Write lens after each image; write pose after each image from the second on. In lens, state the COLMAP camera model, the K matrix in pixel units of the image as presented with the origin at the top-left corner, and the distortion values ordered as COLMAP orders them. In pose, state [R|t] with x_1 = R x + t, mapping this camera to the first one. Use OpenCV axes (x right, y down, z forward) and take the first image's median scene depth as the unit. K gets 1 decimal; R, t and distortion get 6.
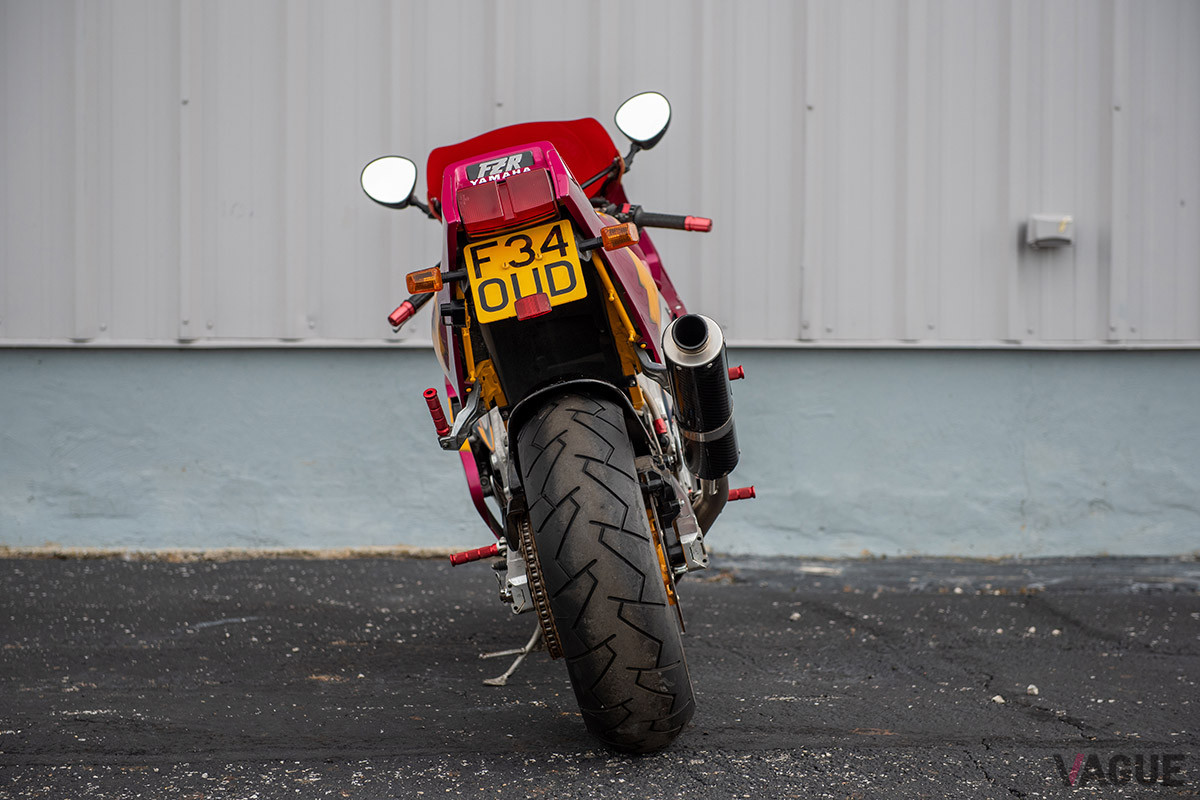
lens RADIAL K [[2125.8, 0, 594.8], [0, 2125.8, 409.4], [0, 0, 1]] dist [0.073071, 0.000000]
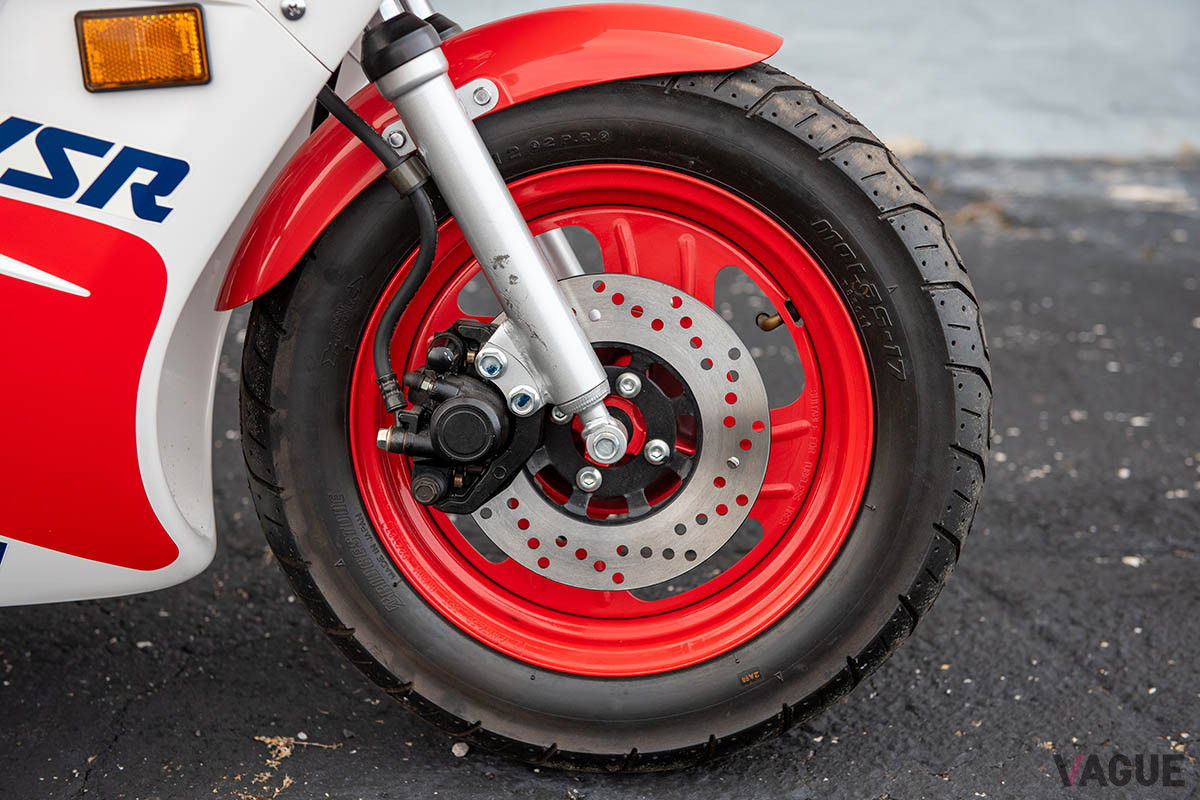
lens RADIAL K [[1960.9, 0, 603.0], [0, 1960.9, 398.2], [0, 0, 1]] dist [0.016138, 0.000000]
pose [[0.998611, -0.015427, 0.050370, -0.060114], [0.001945, 0.966306, 0.257388, -0.004939], [-0.052643, -0.256932, 0.964995, 0.485963]]
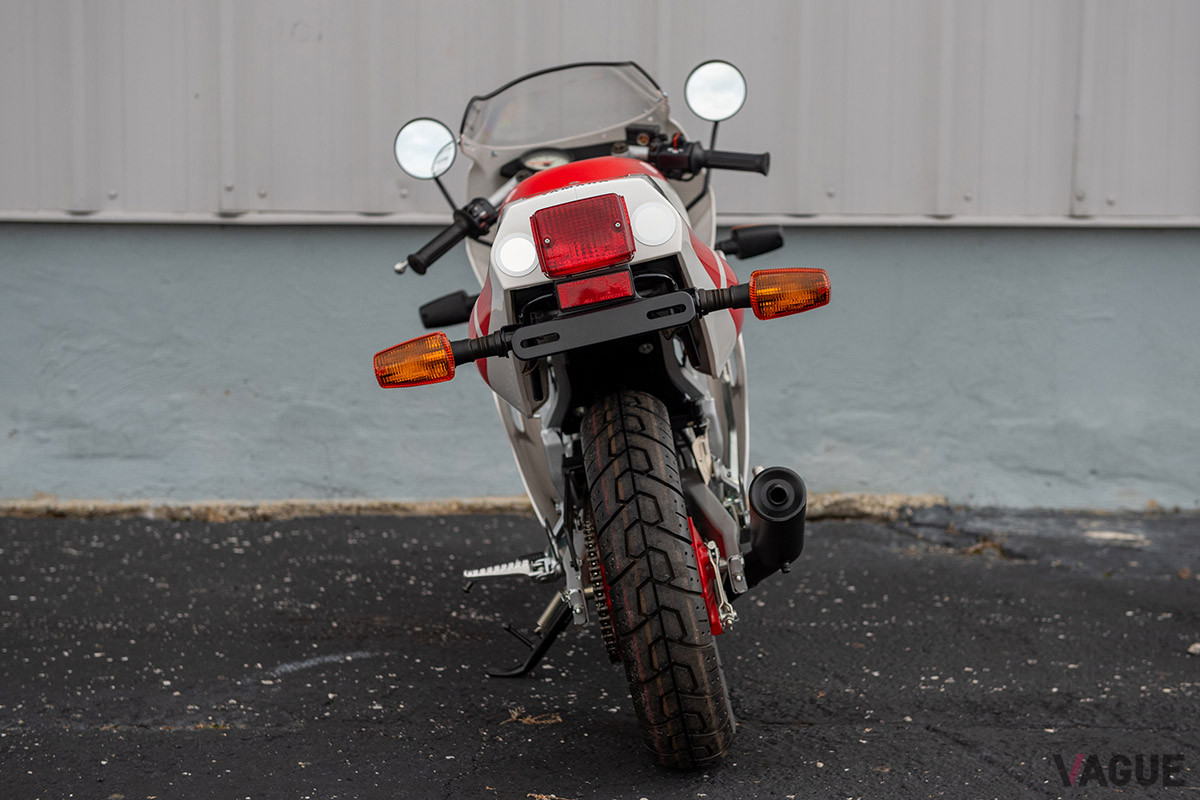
lens RADIAL K [[1987.3, 0, 620.9], [0, 1987.3, 368.9], [0, 0, 1]] dist [0.123591, 0.000000]
pose [[0.999519, 0.001853, 0.030954, -0.080456], [-0.003394, 0.998752, 0.049830, -0.014100], [-0.030823, -0.049911, 0.998278, 0.319264]]
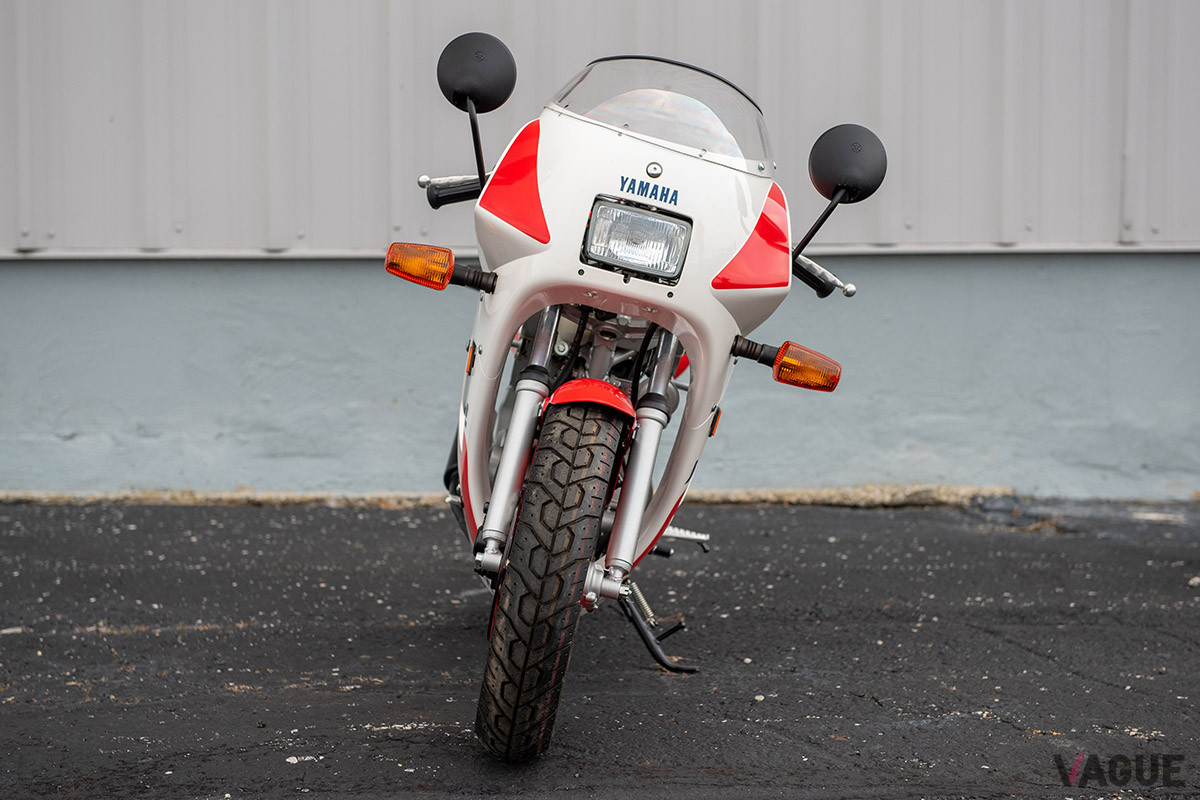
lens RADIAL K [[2130.5, 0, 601.0], [0, 2130.5, 386.2], [0, 0, 1]] dist [0.103930, 0.000000]
pose [[0.999540, -0.005983, -0.029738, -0.084971], [0.006742, 0.999652, 0.025498, 0.001046], [0.029575, -0.025687, 0.999232, 0.146931]]
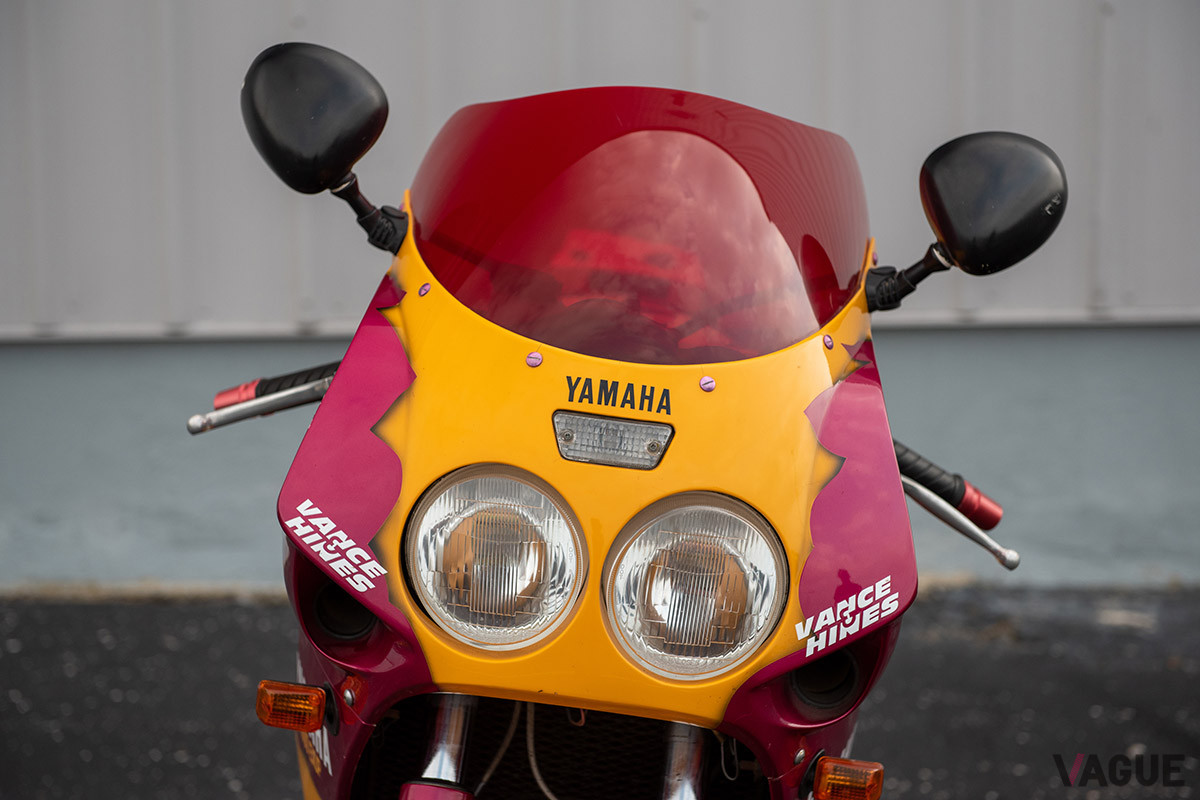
lens RADIAL K [[2146.5, 0, 608.7], [0, 2146.5, 400.2], [0, 0, 1]] dist [0.036216, 0.000000]
pose [[0.998217, -0.010052, -0.058829, -0.033710], [0.015081, 0.996209, 0.085679, -0.071396], [0.057744, -0.086413, 0.994584, 0.211399]]
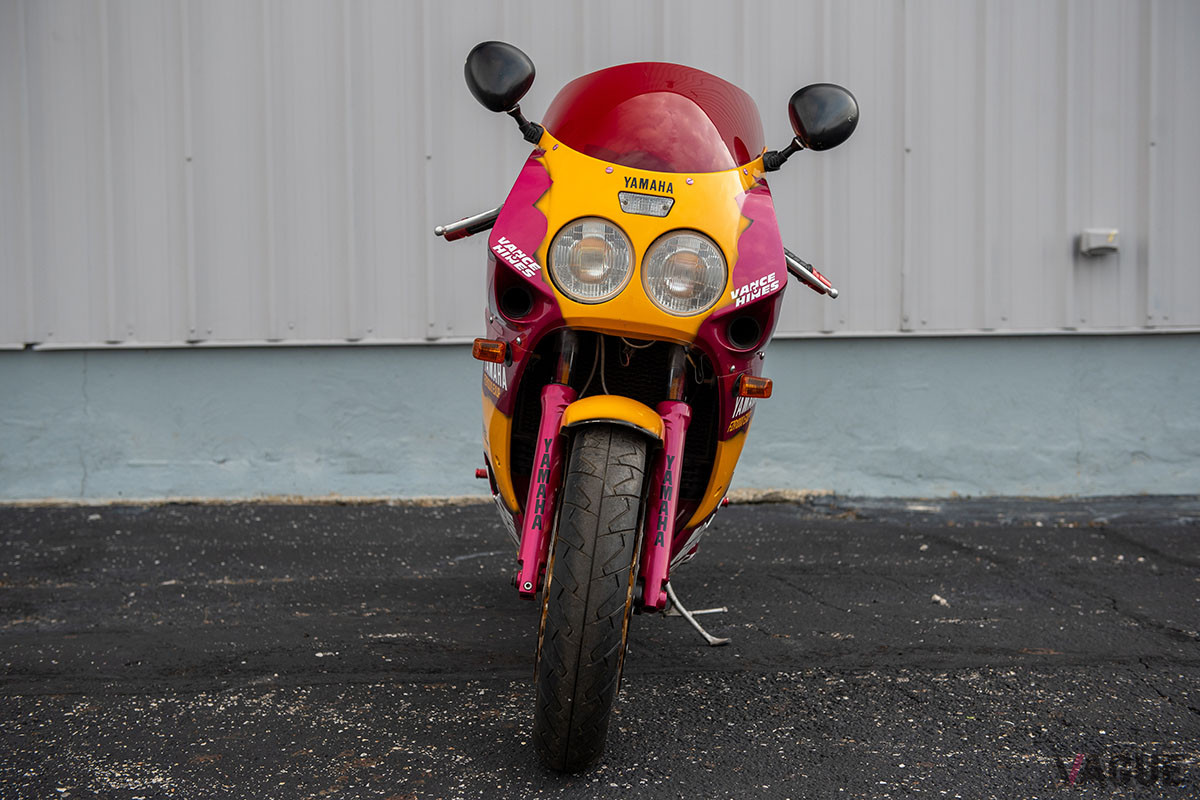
lens RADIAL K [[1484.2, 0, 601.1], [0, 1484.2, 400.2], [0, 0, 1]] dist [0.097105, 0.000000]
pose [[0.998598, -0.014237, -0.050990, -0.040817], [0.014648, 0.999863, 0.007695, 0.000099], [0.050874, -0.008432, 0.998669, 0.085571]]
